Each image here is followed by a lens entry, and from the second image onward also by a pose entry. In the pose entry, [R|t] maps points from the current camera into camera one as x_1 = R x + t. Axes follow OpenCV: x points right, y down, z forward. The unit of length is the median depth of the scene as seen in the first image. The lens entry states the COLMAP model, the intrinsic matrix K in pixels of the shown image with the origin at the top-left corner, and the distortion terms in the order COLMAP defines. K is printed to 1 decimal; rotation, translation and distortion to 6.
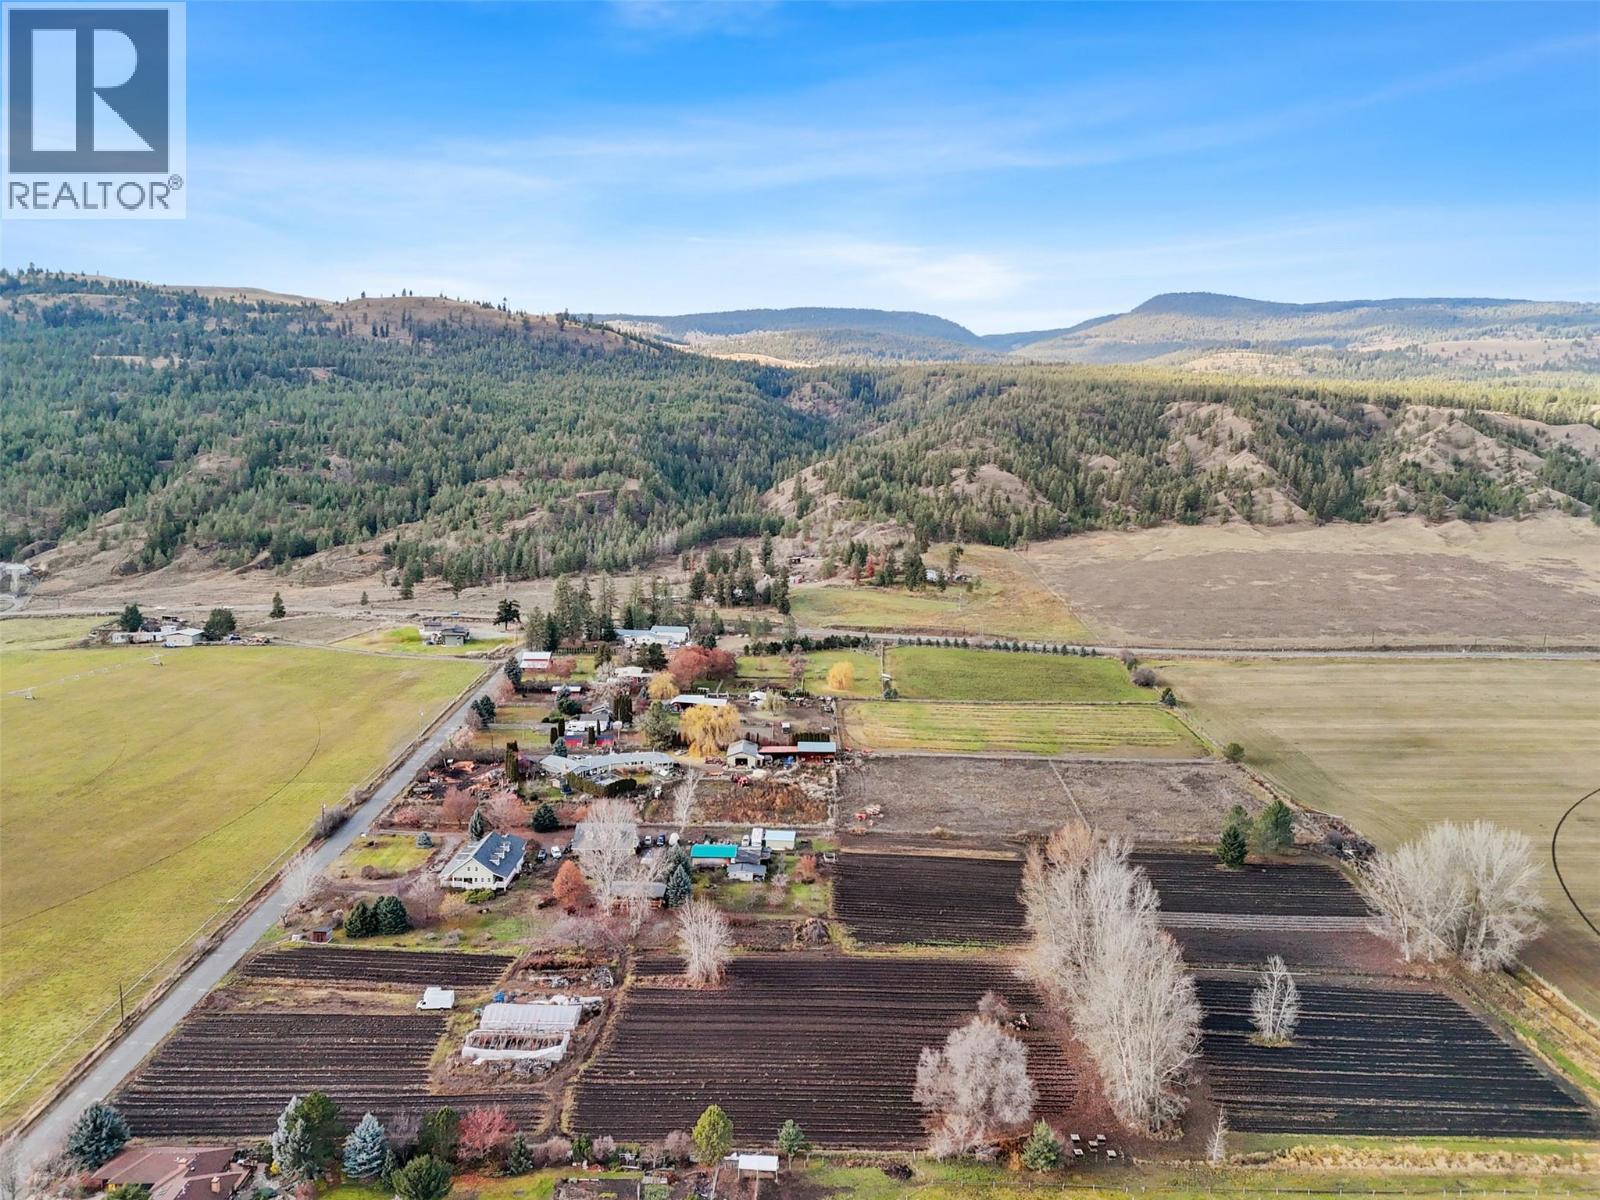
lens RADIAL K [[1172.5, 0, 819.8], [0, 1172.5, 600.4], [0, 0, 1]] dist [0.080869, -0.067400]
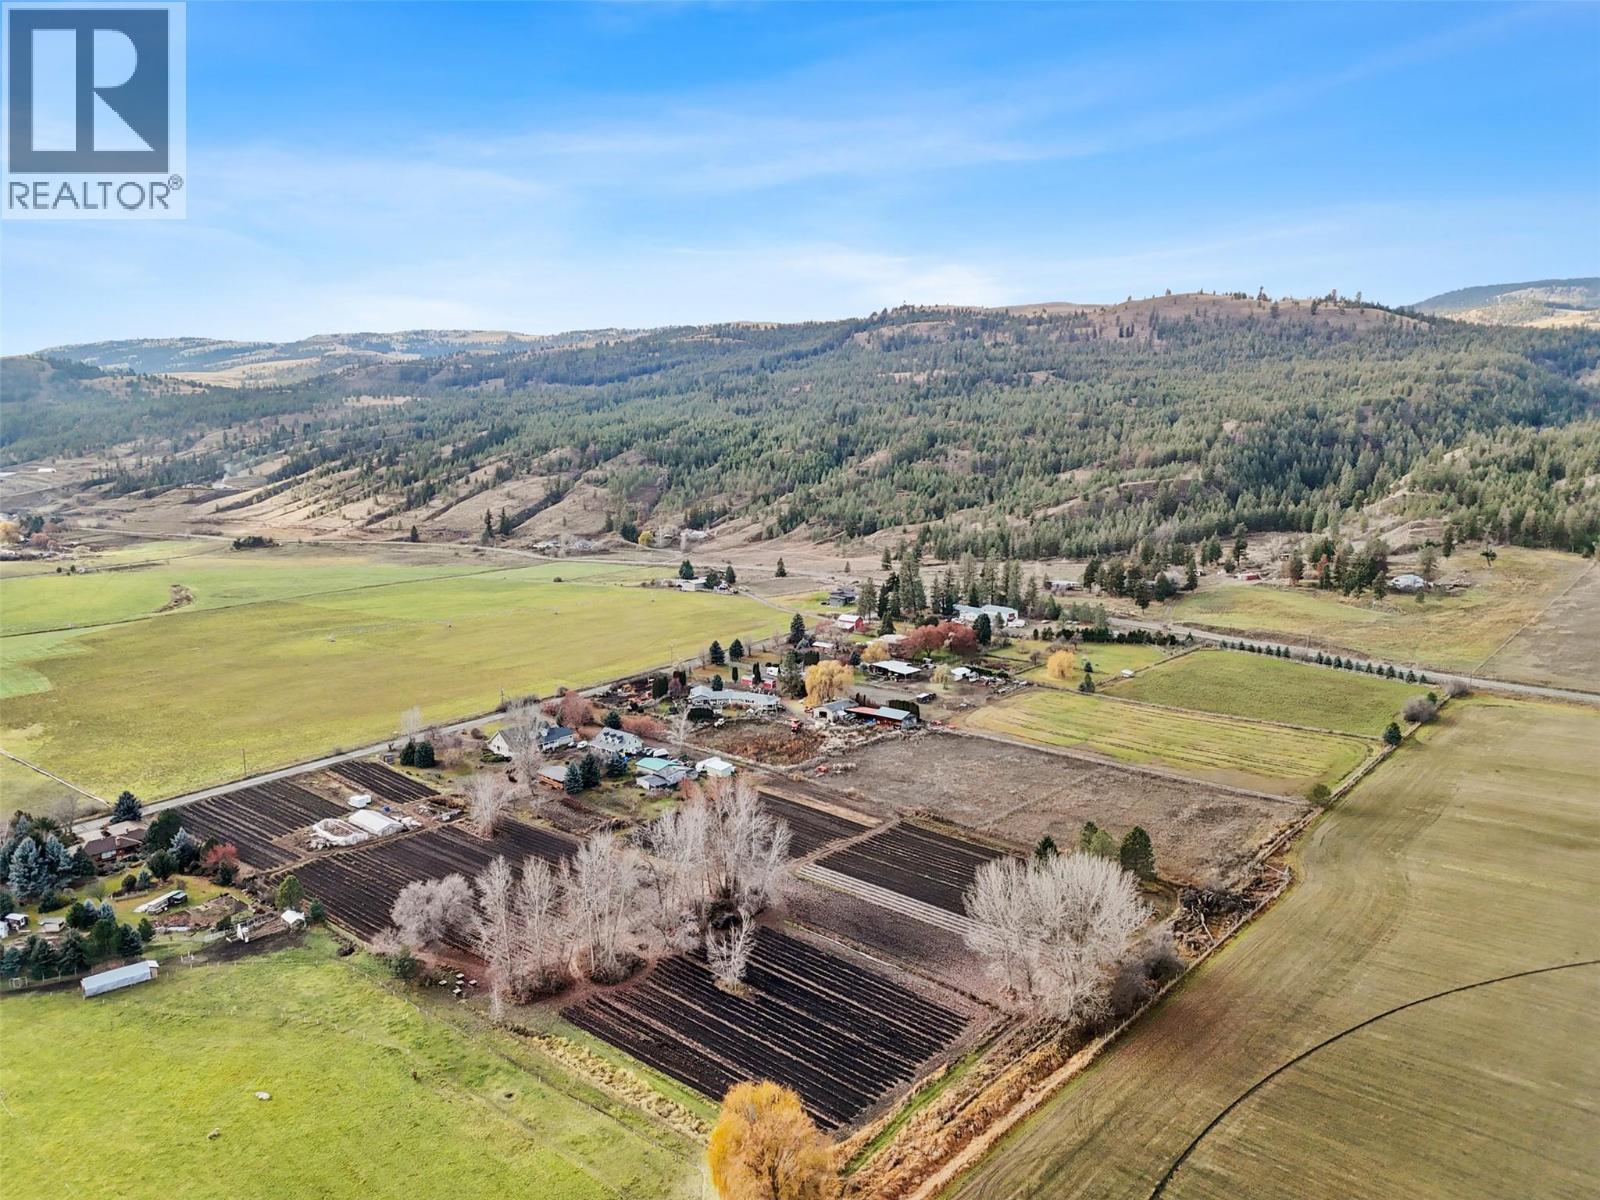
lens RADIAL K [[1172.5, 0, 819.8], [0, 1172.5, 600.4], [0, 0, 1]] dist [0.080869, -0.067400]
pose [[0.737478, 0.076598, -0.671013, 0.451238], [-0.073884, 0.996735, 0.032577, -0.005129], [0.671317, 0.025553, 0.740730, 0.108073]]
